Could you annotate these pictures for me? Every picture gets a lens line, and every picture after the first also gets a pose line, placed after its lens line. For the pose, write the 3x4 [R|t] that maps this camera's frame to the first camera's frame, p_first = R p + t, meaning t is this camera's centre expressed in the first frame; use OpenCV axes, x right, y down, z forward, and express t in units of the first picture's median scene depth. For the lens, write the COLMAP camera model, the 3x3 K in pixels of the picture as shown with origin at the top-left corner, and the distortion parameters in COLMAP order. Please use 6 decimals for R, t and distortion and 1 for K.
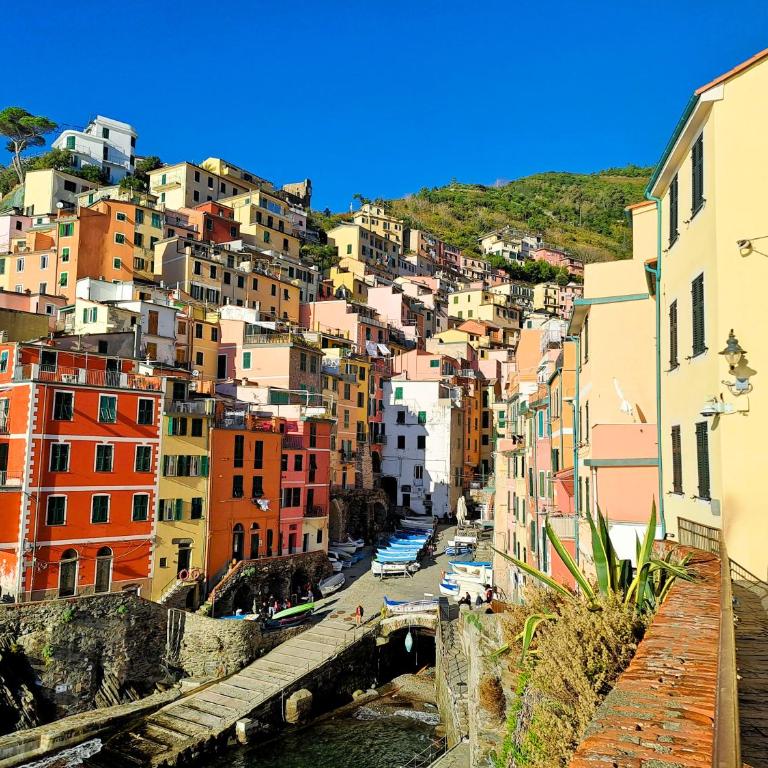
lens RADIAL K [[782.3, 0, 398.5], [0, 782.3, 385.4], [0, 0, 1]] dist [0.131229, -0.207948]
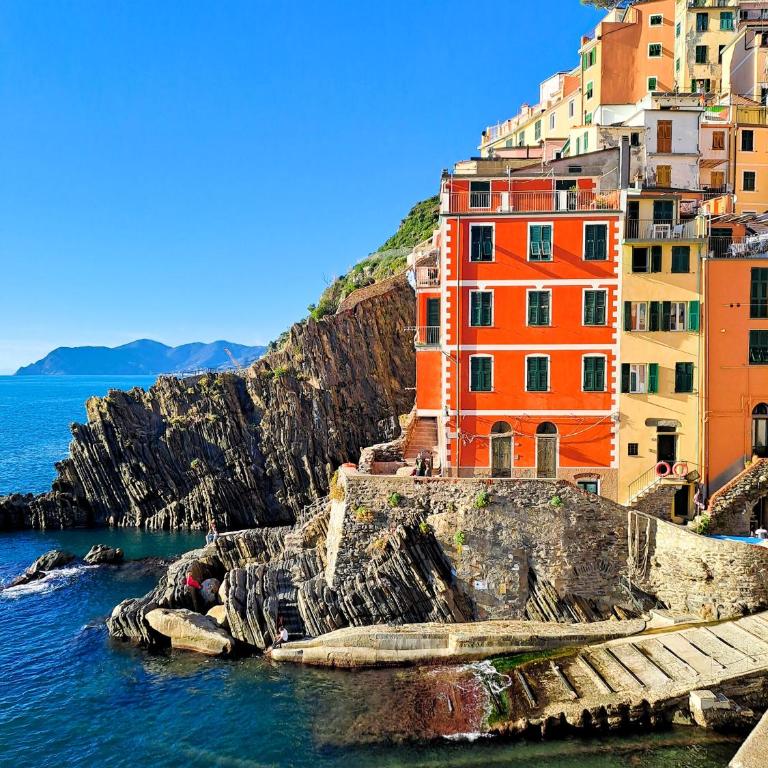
lens RADIAL K [[757.1, 0, 383.3], [0, 757.1, 412.7], [0, 0, 1]] dist [0.134935, -0.178458]
pose [[0.640141, 0.016158, -0.768088, 0.099384], [0.084997, 0.992152, 0.091709, 0.109461], [0.763541, -0.123992, 0.633744, 0.398052]]
